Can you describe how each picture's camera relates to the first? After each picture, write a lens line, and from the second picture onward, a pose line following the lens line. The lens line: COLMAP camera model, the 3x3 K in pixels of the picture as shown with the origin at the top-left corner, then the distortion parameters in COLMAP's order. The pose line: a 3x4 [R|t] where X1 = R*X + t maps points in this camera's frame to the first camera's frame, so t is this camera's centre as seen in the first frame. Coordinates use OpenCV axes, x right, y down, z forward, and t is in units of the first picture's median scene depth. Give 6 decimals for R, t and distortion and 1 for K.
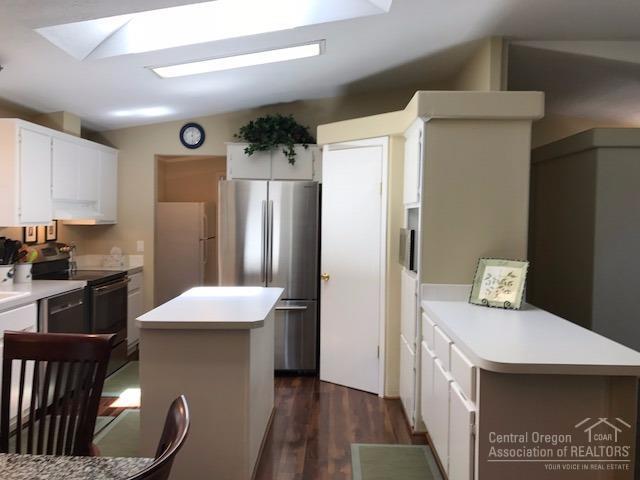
lens RADIAL K [[524.8, 0, 318.4], [0, 524.8, 246.0], [0, 0, 1]] dist [0.045833, -0.054249]
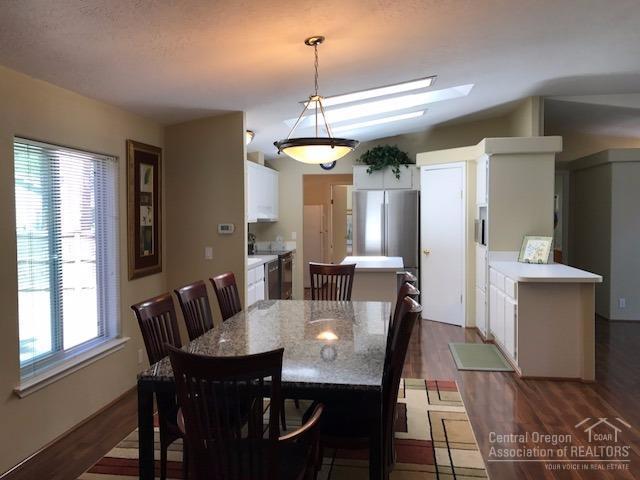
lens RADIAL K [[524.8, 0, 318.6], [0, 524.8, 238.8], [0, 0, 1]] dist [0.045833, -0.054249]
pose [[0.992825, -0.014064, -0.118745, -0.118127], [0.012719, 0.999846, -0.012079, 0.036349], [0.118897, 0.010482, 0.992851, -0.606535]]
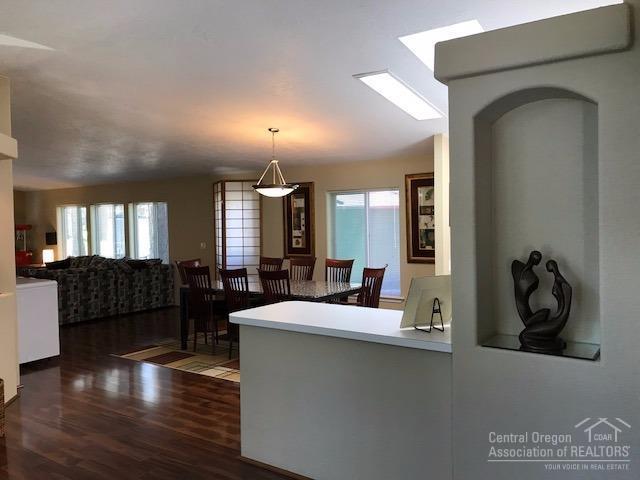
lens RADIAL K [[524.8, 0, 328.3], [0, 524.8, 236.4], [0, 0, 1]] dist [0.045833, -0.054249]
pose [[-0.542791, 0.024420, -0.839513, 0.873898], [-0.034220, 0.998104, 0.051159, -0.055212], [0.839170, 0.056496, -0.540927, 1.019495]]
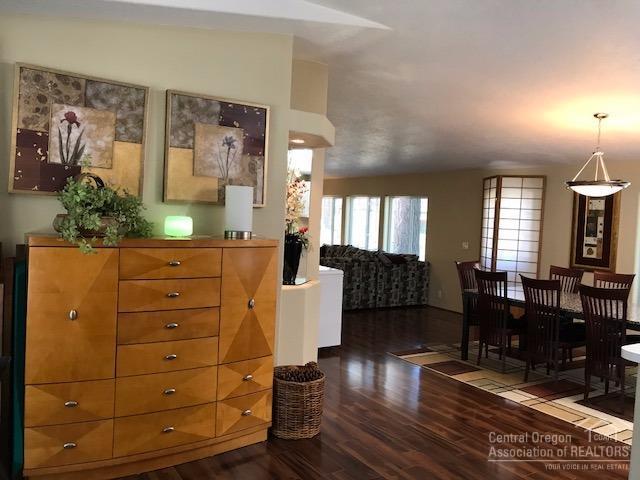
lens RADIAL K [[524.8, 0, 326.3], [0, 524.8, 234.8], [0, 0, 1]] dist [0.045833, -0.054249]
pose [[-0.823745, -0.027184, -0.566309, 0.916583], [-0.085723, 0.993338, 0.077011, -0.039137], [0.560443, 0.111983, -0.820588, 0.774064]]
